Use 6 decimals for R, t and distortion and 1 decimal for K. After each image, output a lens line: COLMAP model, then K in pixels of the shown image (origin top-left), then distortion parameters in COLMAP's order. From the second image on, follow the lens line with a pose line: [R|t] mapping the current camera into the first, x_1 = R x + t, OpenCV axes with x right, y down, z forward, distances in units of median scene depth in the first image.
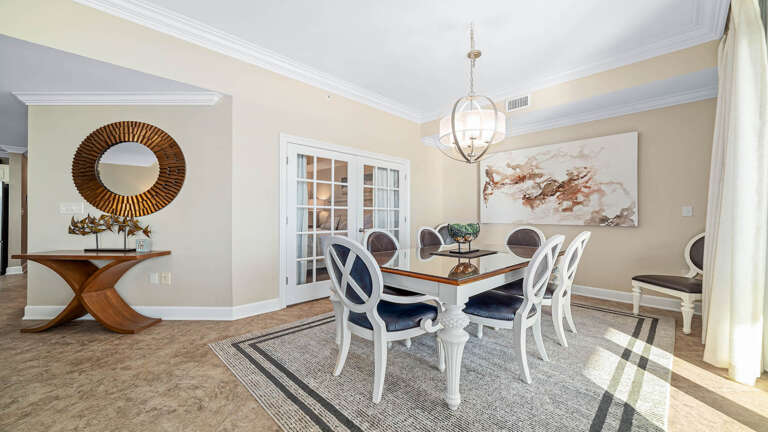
lens RADIAL K [[292.5, 0, 385.7], [0, 292.5, 216.5], [0, 0, 1]] dist [0.000441, 0.000174]
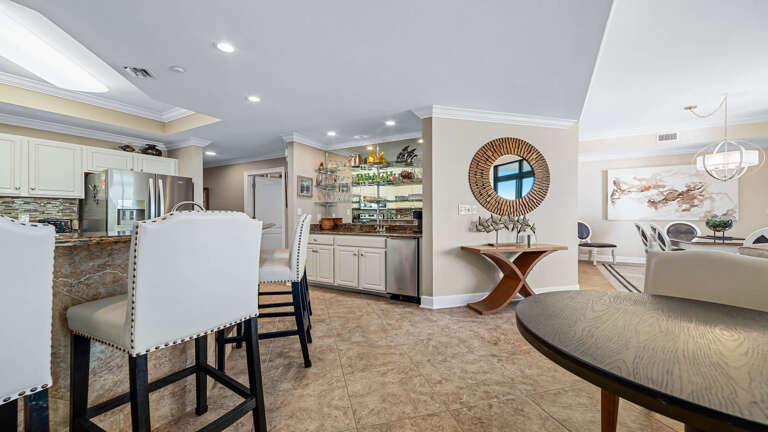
lens RADIAL K [[292.5, 0, 385.7], [0, 292.5, 216.5], [0, 0, 1]] dist [0.000441, 0.000174]
pose [[0.961281, -0.006449, 0.275496, -1.301620], [0.005251, 0.999973, 0.005085, -0.006779], [-0.275522, -0.003441, 0.961289, -0.014980]]
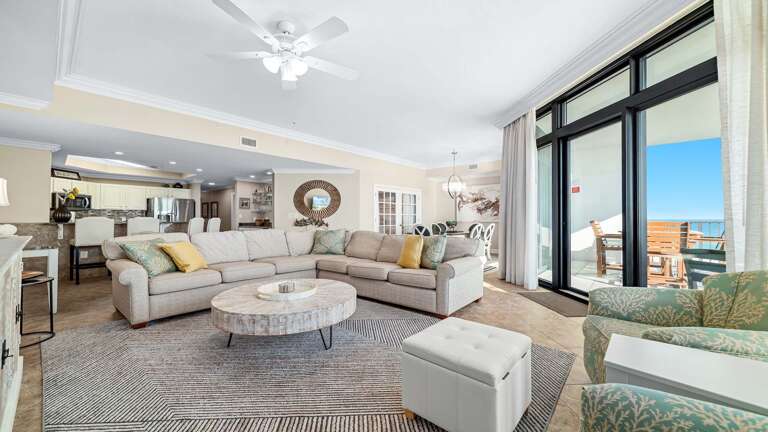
lens RADIAL K [[292.5, 0, 385.7], [0, 292.5, 216.5], [0, 0, 1]] dist [0.000441, 0.000174]
pose [[0.996529, -0.003161, 0.083184, -0.388389], [0.003806, 0.999964, -0.007600, 0.000878], [-0.083157, 0.007890, 0.996505, -1.133464]]
